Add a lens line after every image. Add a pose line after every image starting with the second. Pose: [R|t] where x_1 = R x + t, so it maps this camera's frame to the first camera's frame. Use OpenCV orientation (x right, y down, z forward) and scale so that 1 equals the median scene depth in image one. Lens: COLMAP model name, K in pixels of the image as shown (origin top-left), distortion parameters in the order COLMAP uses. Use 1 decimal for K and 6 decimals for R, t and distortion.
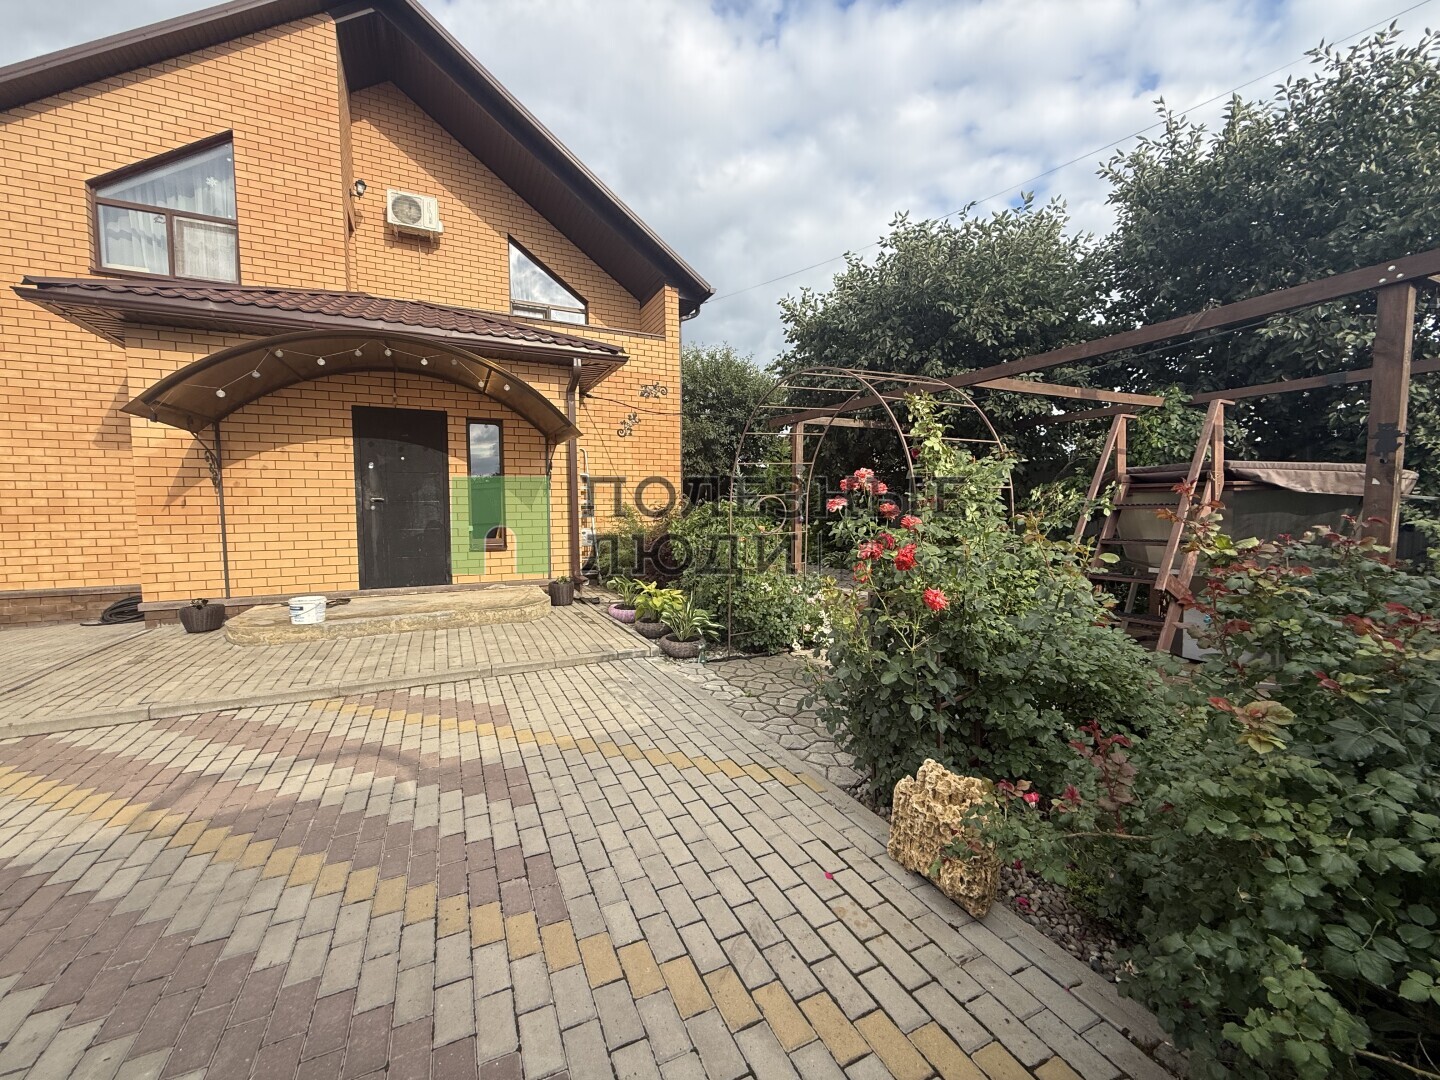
lens RADIAL K [[574.0, 0, 726.5], [0, 574.0, 547.5], [0, 0, 1]] dist [0.000410, -0.000866]
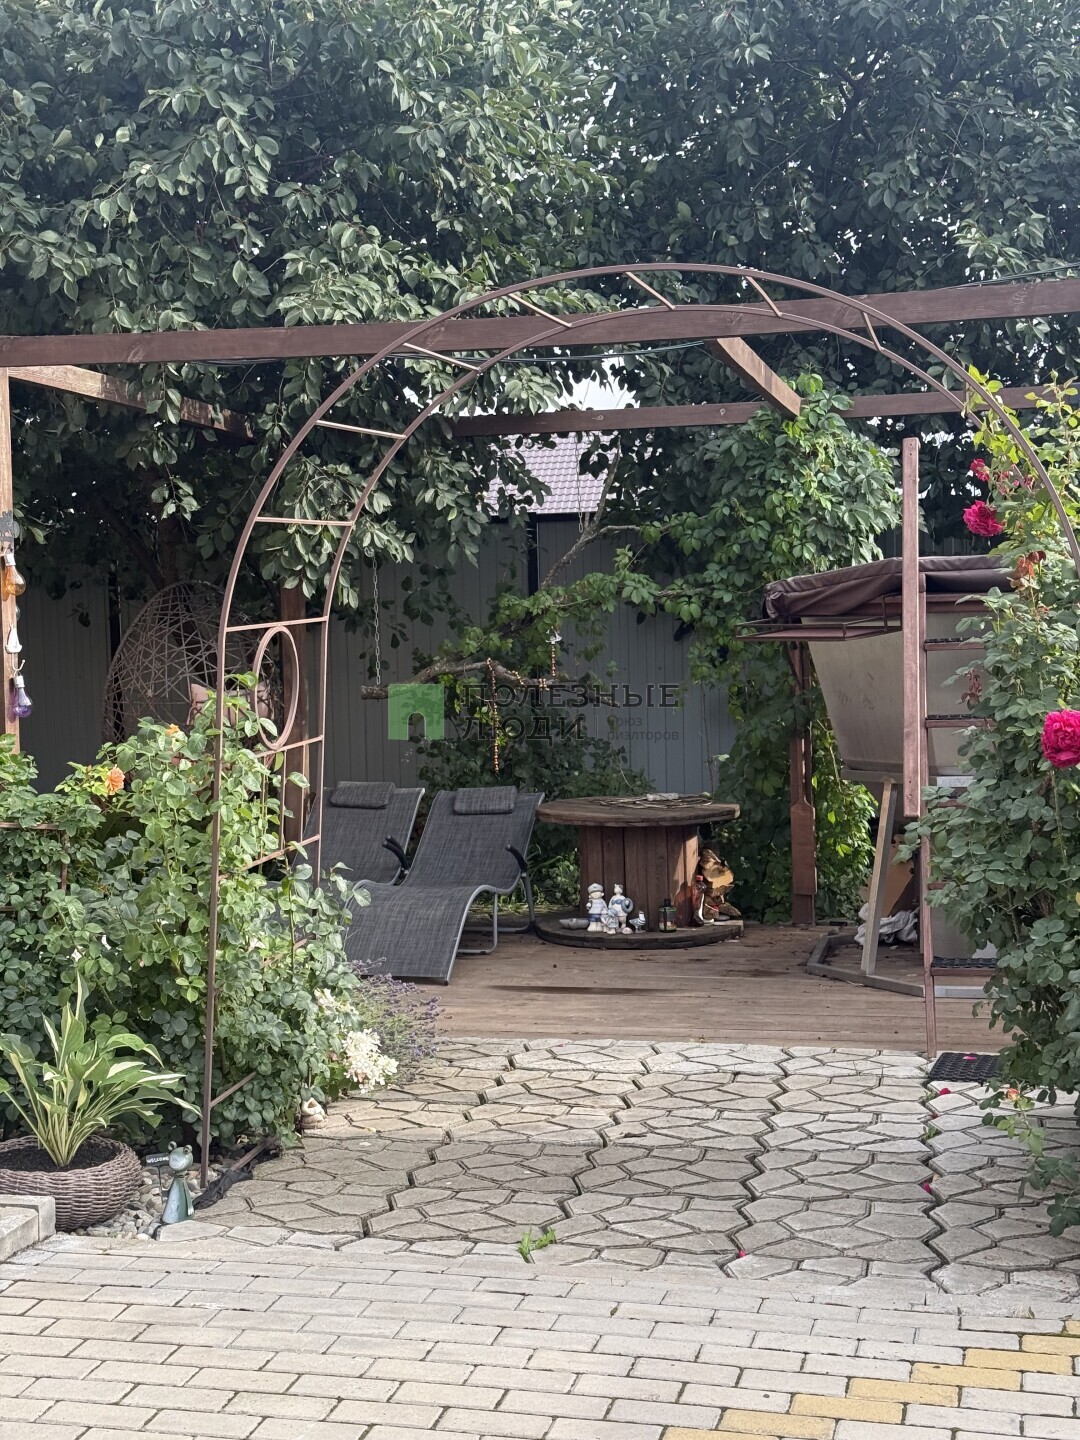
lens RADIAL K [[2024.2, 0, 542.5], [0, 2024.2, 723.4], [0, 0, 1]] dist [0.108086, 0.000000]
pose [[0.646037, -0.054607, 0.761350, -0.650992], [0.079285, 0.996843, 0.004221, -0.030338], [-0.759177, 0.057637, 0.648327, 0.192631]]
